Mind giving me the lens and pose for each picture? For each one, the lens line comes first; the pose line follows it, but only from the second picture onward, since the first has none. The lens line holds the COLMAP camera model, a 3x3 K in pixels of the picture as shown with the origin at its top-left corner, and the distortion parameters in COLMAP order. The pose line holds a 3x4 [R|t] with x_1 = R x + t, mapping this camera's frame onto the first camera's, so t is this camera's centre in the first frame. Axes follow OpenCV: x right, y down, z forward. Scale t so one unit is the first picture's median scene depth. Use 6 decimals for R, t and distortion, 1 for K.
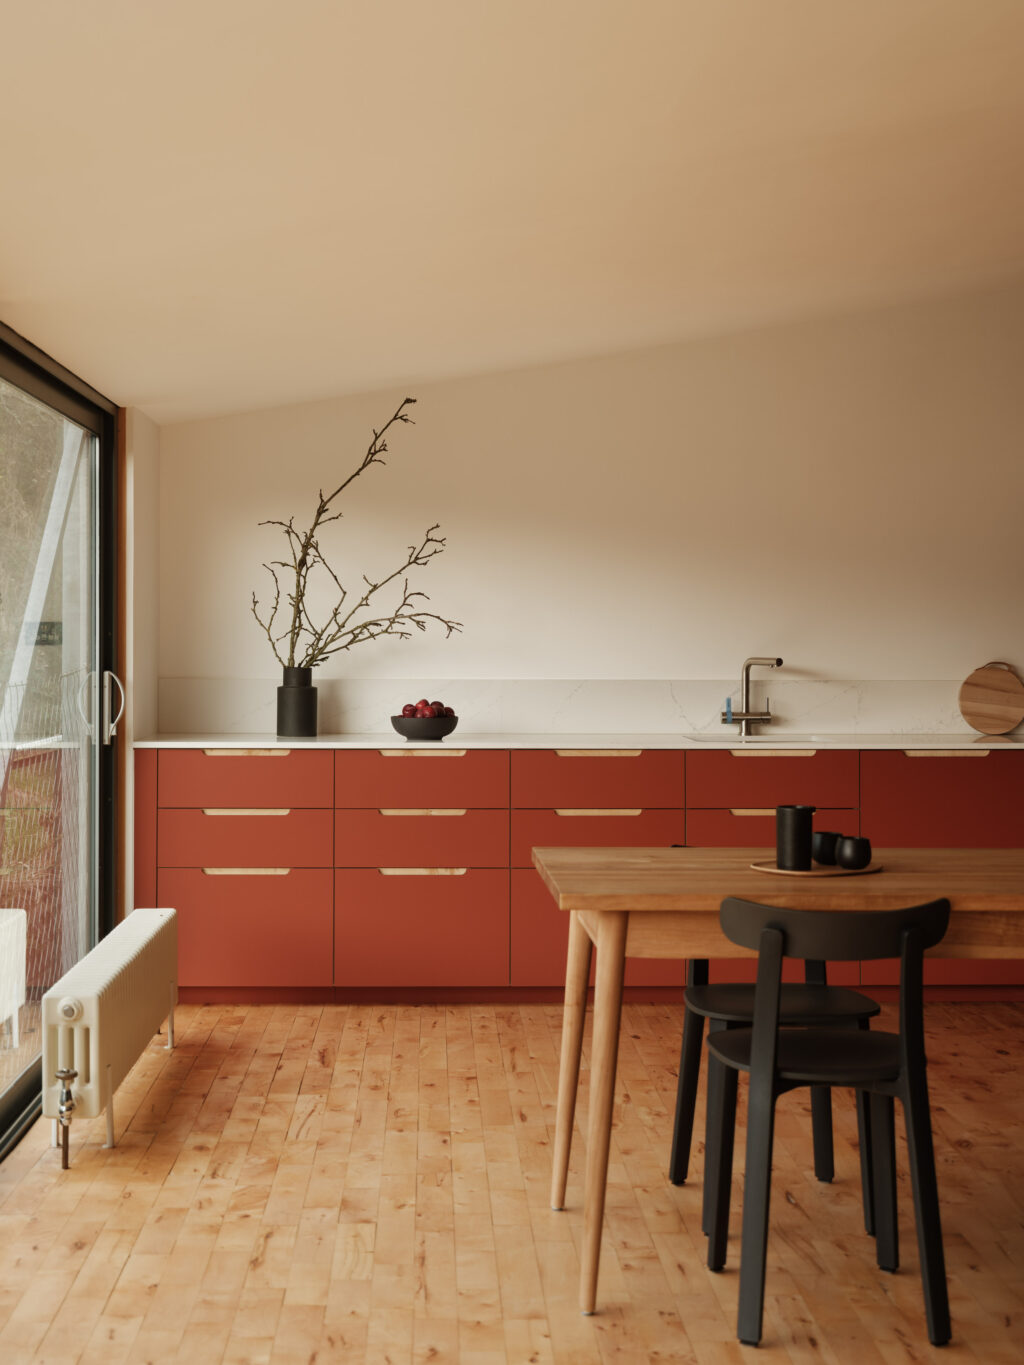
lens RADIAL K [[1940.9, 0, 545.6], [0, 1940.9, 630.0], [0, 0, 1]] dist [-0.093797, 0.000000]
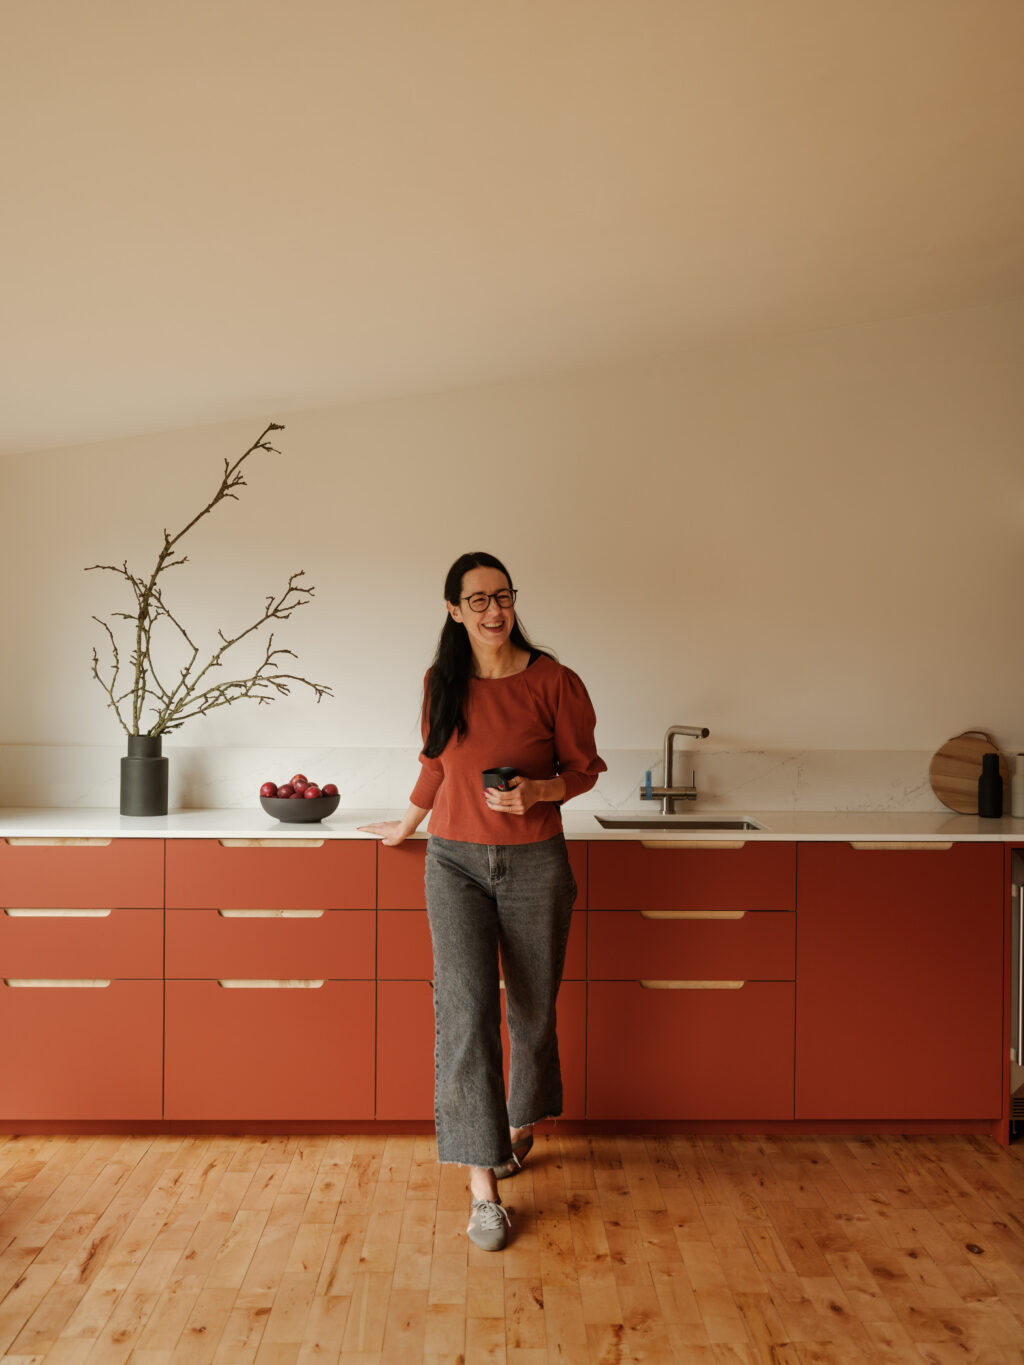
lens RADIAL K [[1428.0, 0, 523.2], [0, 1428.0, 690.7], [0, 0, 1]] dist [-0.031475, 0.000000]
pose [[0.999243, 0.008722, -0.037901, 0.066136], [-0.007711, 0.999612, 0.026747, -0.019360], [0.038119, -0.026435, 0.998923, 0.377249]]
